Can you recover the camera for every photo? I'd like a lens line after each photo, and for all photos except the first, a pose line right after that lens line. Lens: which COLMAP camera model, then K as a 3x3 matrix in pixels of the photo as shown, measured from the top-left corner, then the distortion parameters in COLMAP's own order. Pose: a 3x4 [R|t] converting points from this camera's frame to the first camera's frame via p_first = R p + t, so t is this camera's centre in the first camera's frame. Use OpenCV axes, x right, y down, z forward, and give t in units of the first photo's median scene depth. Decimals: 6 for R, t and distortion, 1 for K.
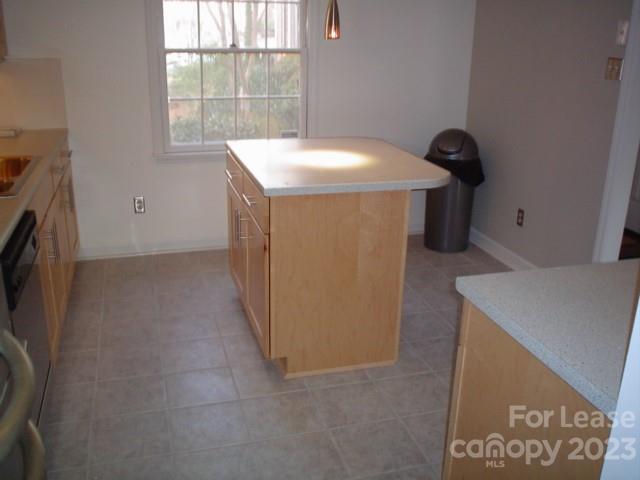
lens RADIAL K [[631.2, 0, 323.3], [0, 631.2, 240.7], [0, 0, 1]] dist [-0.072368, 0.000000]
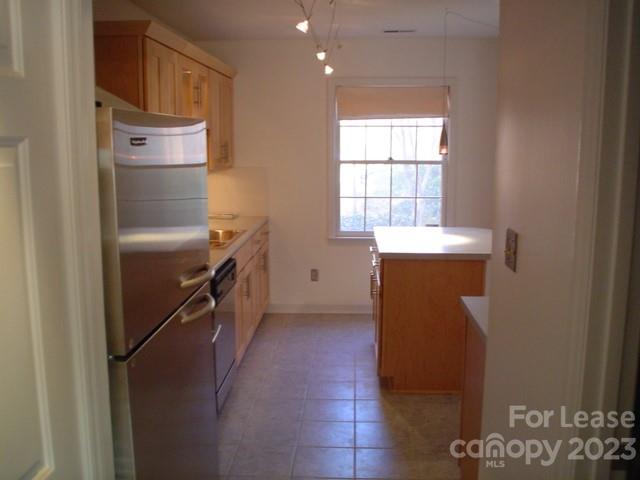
lens RADIAL K [[631.2, 0, 320.3], [0, 631.2, 241.9], [0, 0, 1]] dist [-0.072368, 0.000000]
pose [[0.943055, 0.030701, -0.331218, 0.196447], [-0.085390, 0.984708, -0.151852, 0.095809], [0.321491, 0.171488, 0.931255, -0.318082]]
